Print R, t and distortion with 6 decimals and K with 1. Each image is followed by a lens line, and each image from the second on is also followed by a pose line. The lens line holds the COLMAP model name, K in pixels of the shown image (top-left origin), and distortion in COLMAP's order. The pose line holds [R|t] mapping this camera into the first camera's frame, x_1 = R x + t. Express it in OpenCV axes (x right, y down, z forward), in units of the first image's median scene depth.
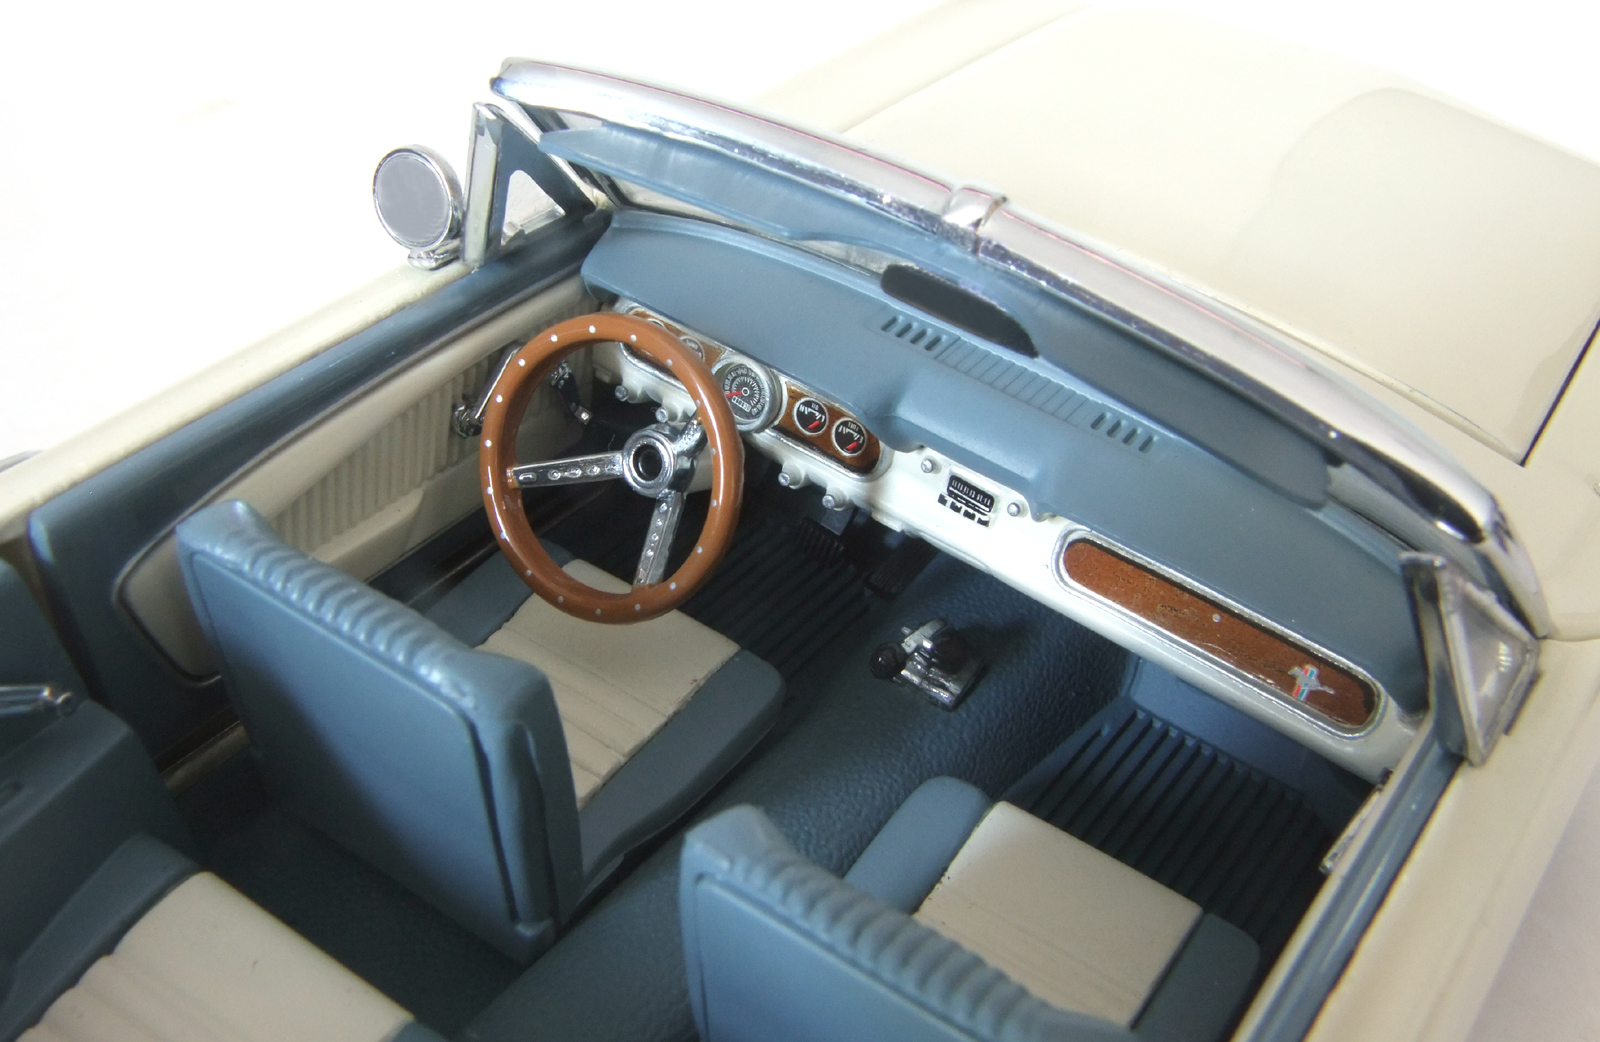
lens RADIAL K [[1874.5, 0, 800.0], [0, 1874.5, 521.0], [0, 0, 1]] dist [-0.355257, 0.017809]
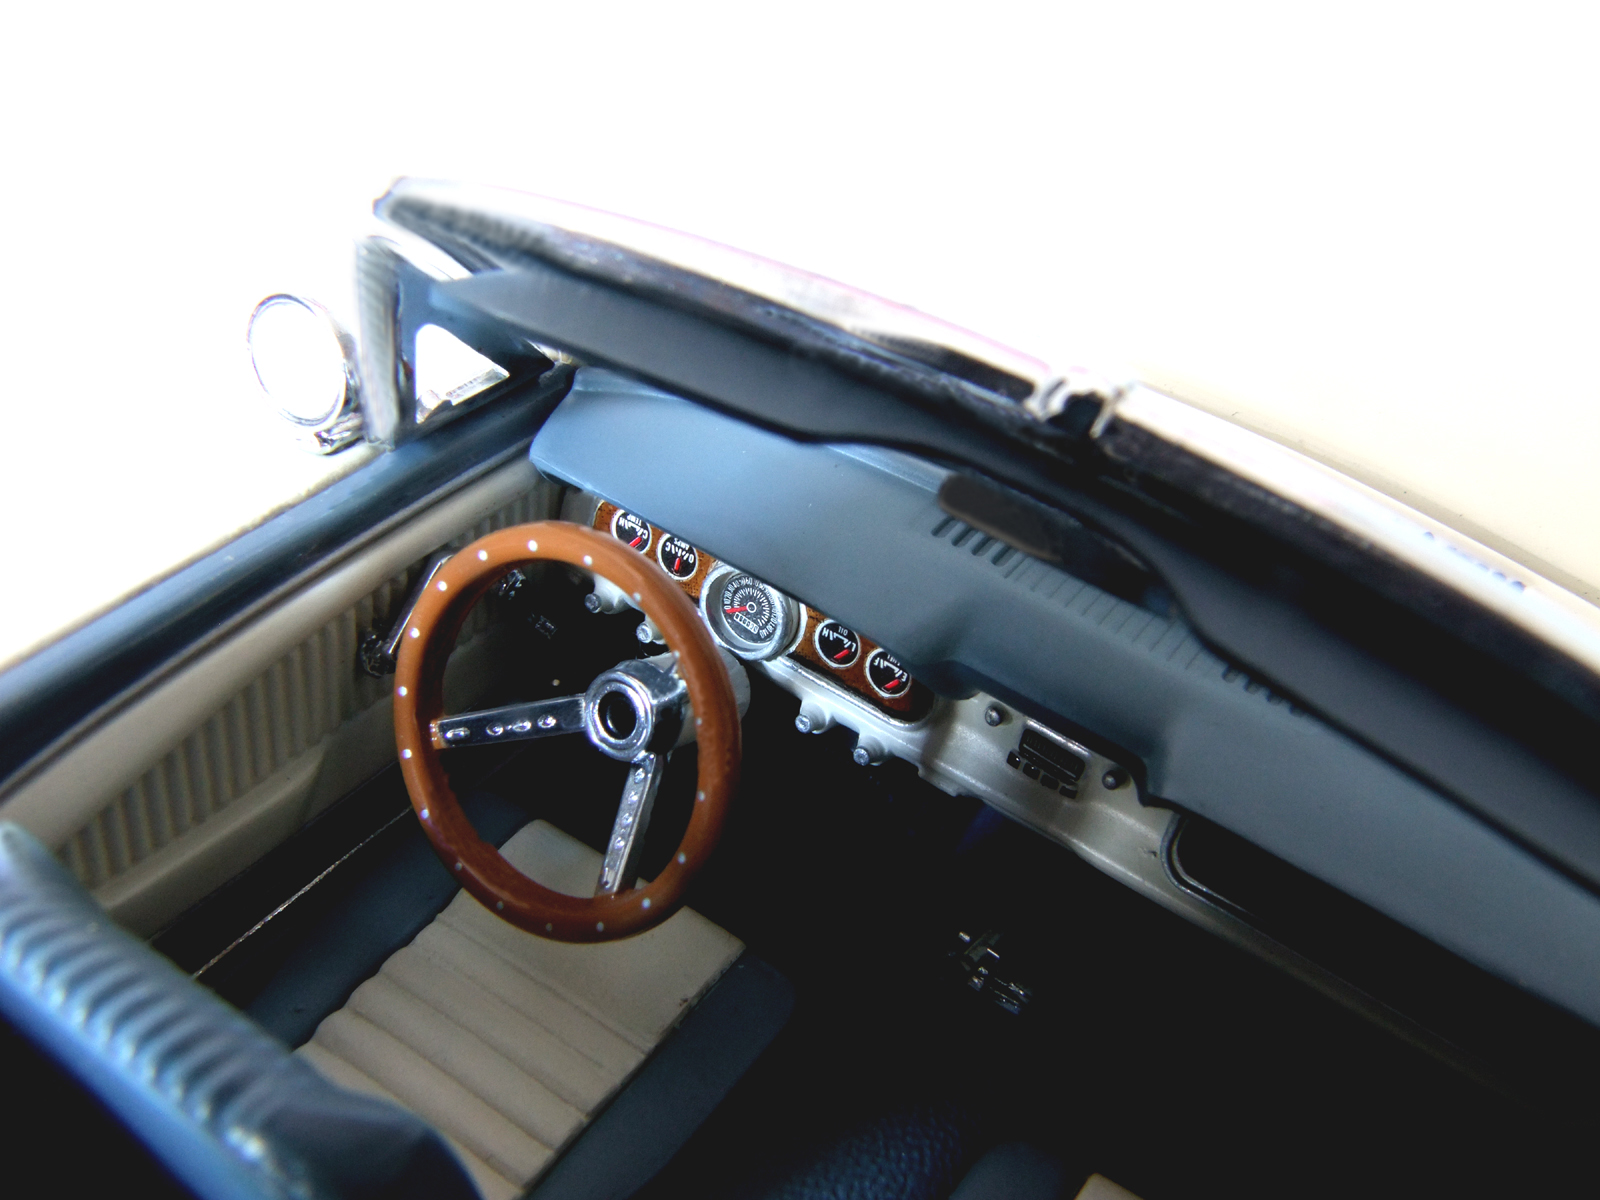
lens RADIAL K [[1770.0, 0, 800.0], [0, 1770.0, 600.0], [0, 0, 1]] dist [-0.292362, -0.026347]
pose [[0.999796, -0.005000, -0.019592, 0.004864], [0.004962, 0.999986, -0.001980, -0.074288], [0.019601, 0.001882, 0.999806, 0.296504]]
